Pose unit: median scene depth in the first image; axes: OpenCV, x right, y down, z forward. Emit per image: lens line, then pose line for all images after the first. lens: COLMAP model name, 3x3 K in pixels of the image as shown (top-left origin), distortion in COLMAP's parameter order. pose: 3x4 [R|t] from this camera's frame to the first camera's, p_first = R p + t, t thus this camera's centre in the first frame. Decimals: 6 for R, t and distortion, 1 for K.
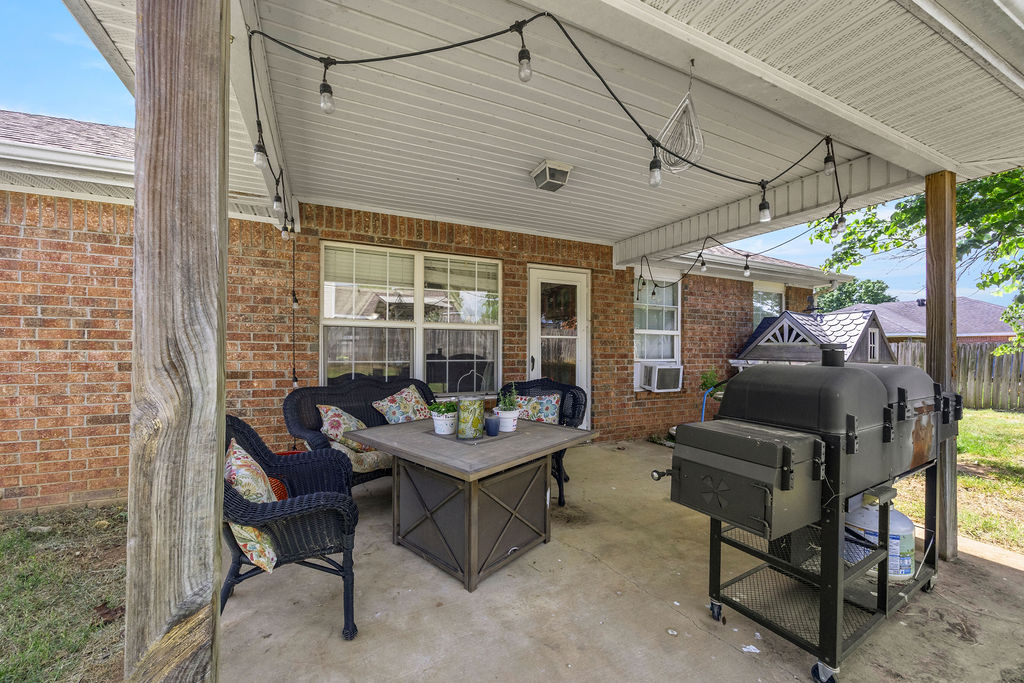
lens RADIAL K [[406.9, 0, 505.0], [0, 406.9, 346.5], [0, 0, 1]] dist [0.007558, 0.000218]
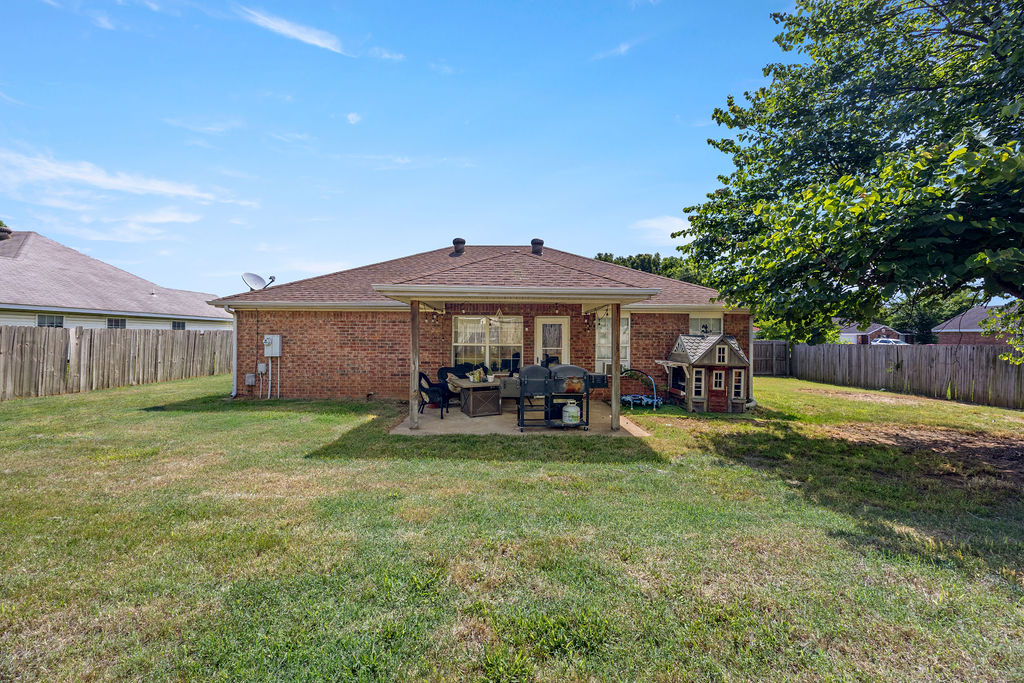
lens RADIAL K [[406.9, 0, 506.6], [0, 406.9, 340.9], [0, 0, 1]] dist [0.007558, 0.000218]
pose [[0.907816, 0.000179, -0.419368, 0.870104], [0.002878, 0.999974, 0.006657, -0.082562], [0.419358, -0.007250, 0.907792, -1.132270]]
